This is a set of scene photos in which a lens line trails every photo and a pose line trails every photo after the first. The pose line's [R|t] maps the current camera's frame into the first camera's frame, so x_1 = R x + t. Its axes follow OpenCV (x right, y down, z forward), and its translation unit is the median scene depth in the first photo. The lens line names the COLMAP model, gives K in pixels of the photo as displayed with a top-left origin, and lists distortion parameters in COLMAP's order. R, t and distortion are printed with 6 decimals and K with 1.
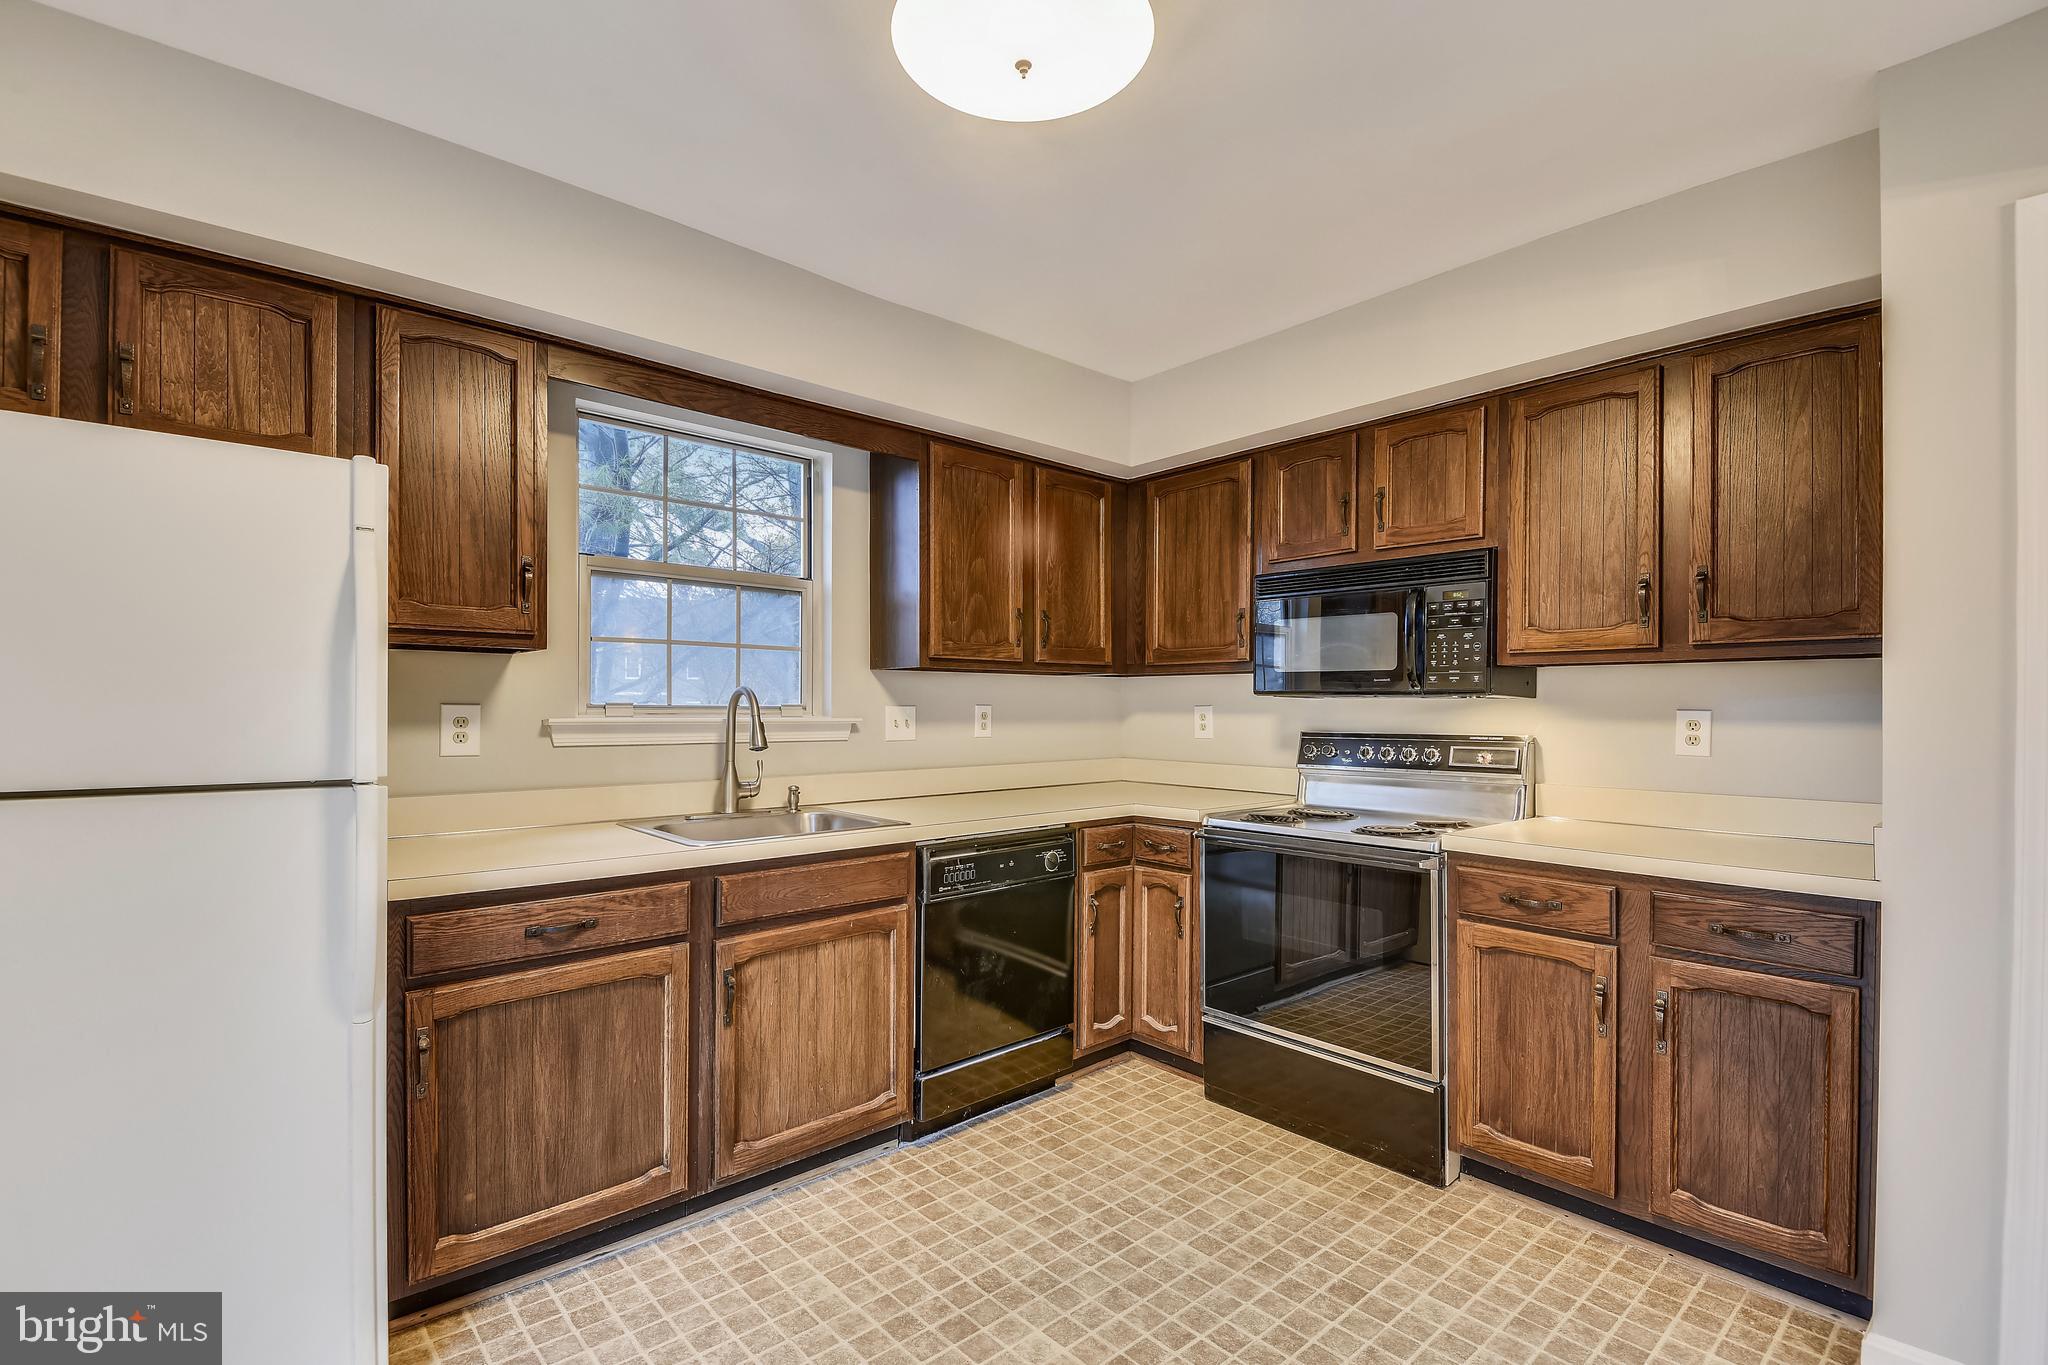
lens RADIAL K [[933.9, 0, 1019.9], [0, 933.9, 710.1], [0, 0, 1]] dist [0.052260, -0.042031]
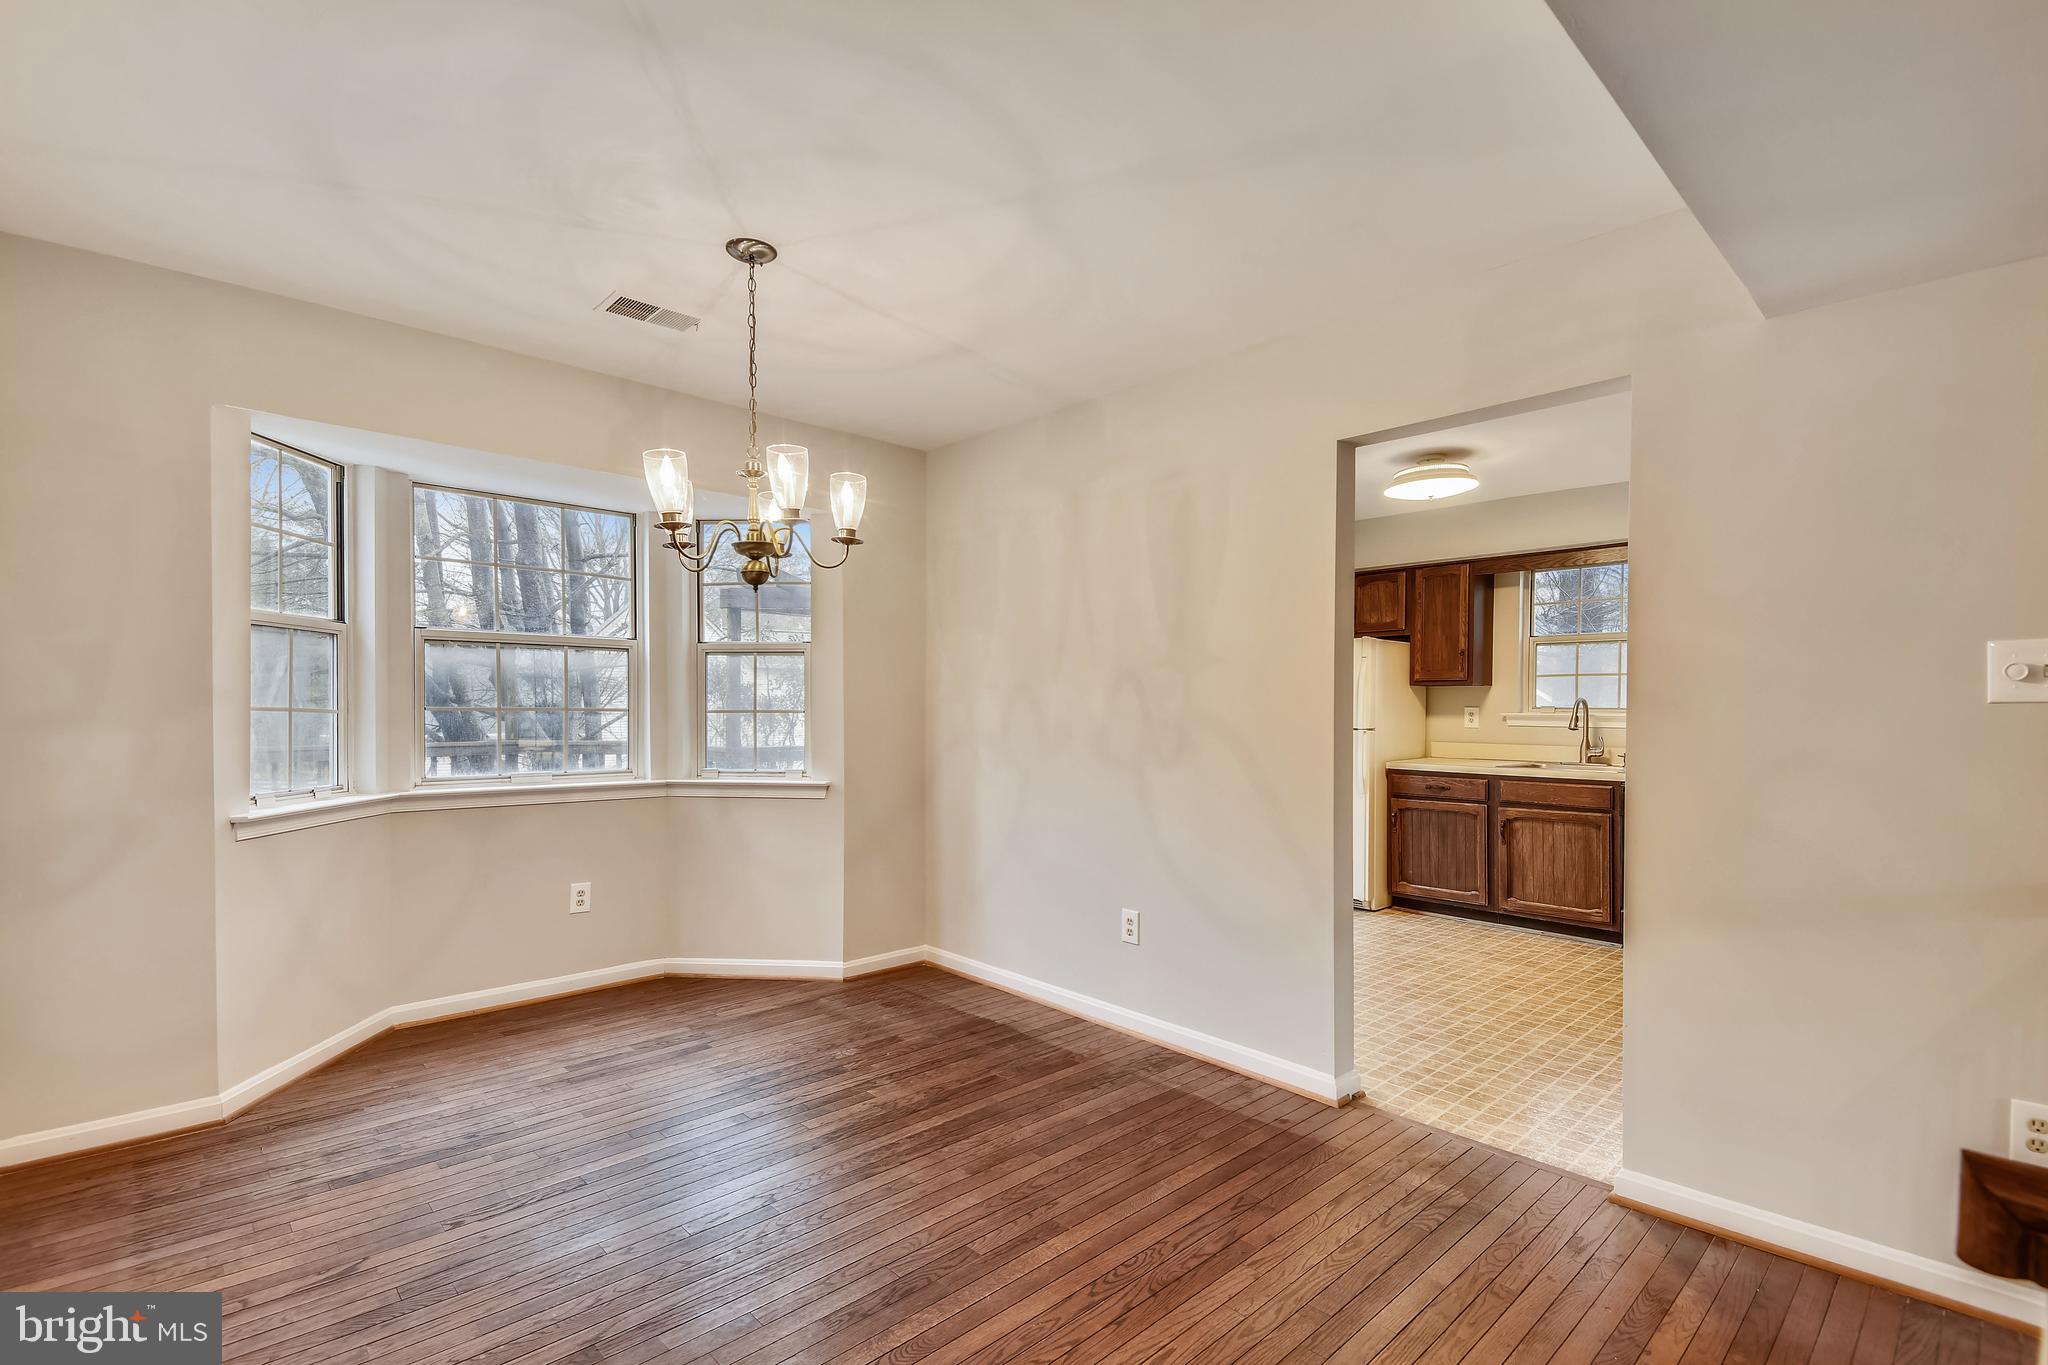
lens RADIAL K [[933.9, 0, 1019.9], [0, 933.9, 710.1], [0, 0, 1]] dist [0.052260, -0.042031]
pose [[0.021835, 0.002732, -0.999758, 1.863342], [-0.007531, 0.999968, 0.002568, 0.004454], [0.999733, 0.007473, 0.021855, -0.236644]]
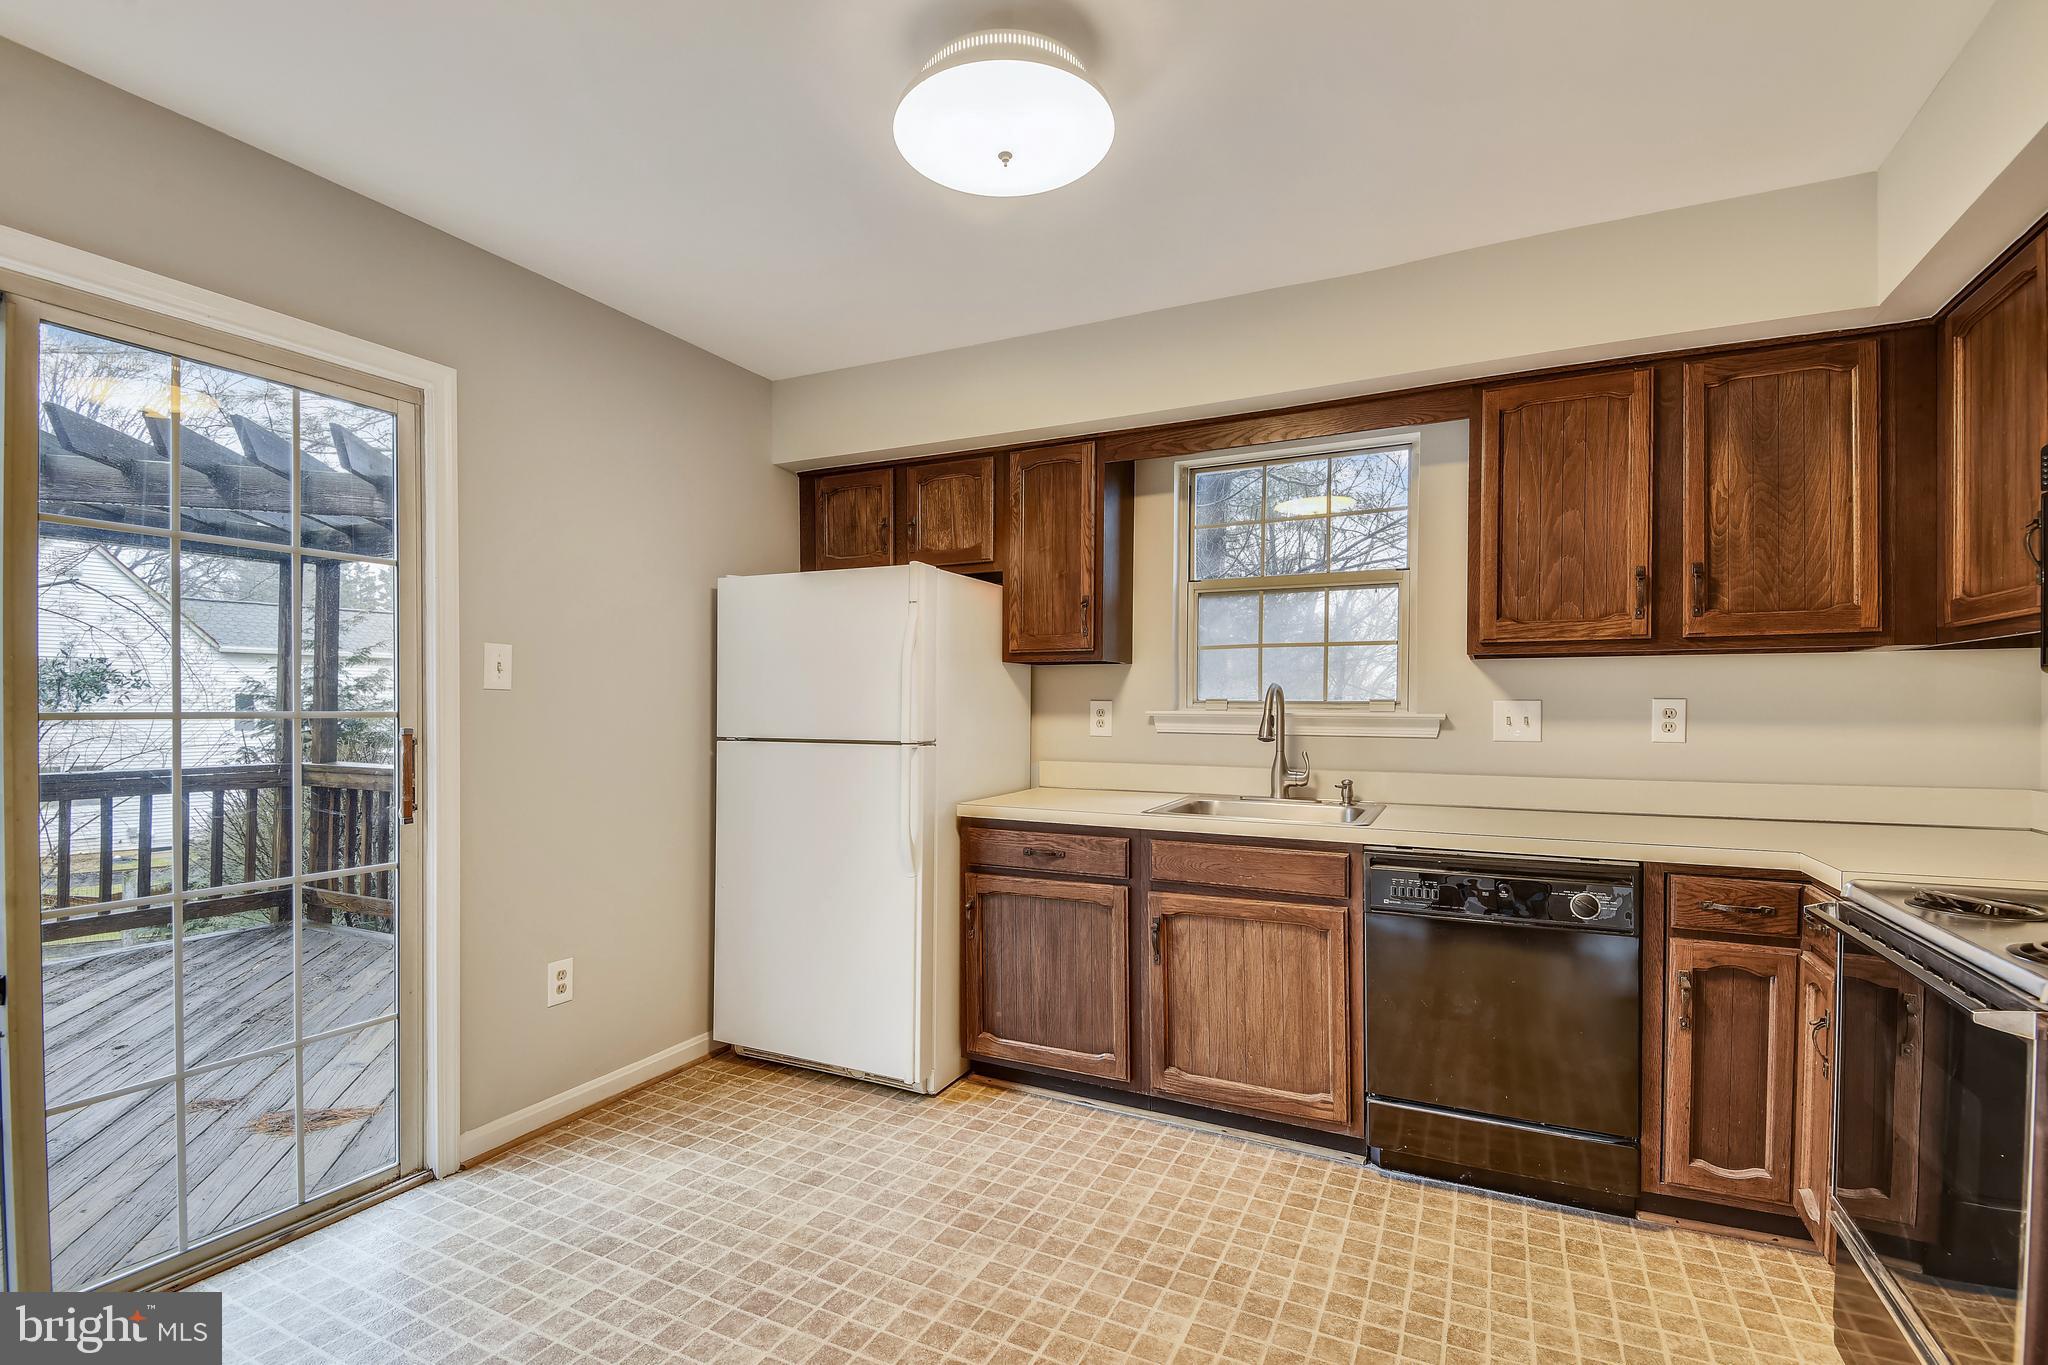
lens RADIAL K [[933.9, 0, 1019.9], [0, 933.9, 710.1], [0, 0, 1]] dist [0.052260, -0.042031]
pose [[0.373923, 0.001874, -0.927458, 0.687545], [-0.003794, 0.999993, 0.000492, 0.008174], [0.927452, 0.003335, 0.373927, 0.356485]]
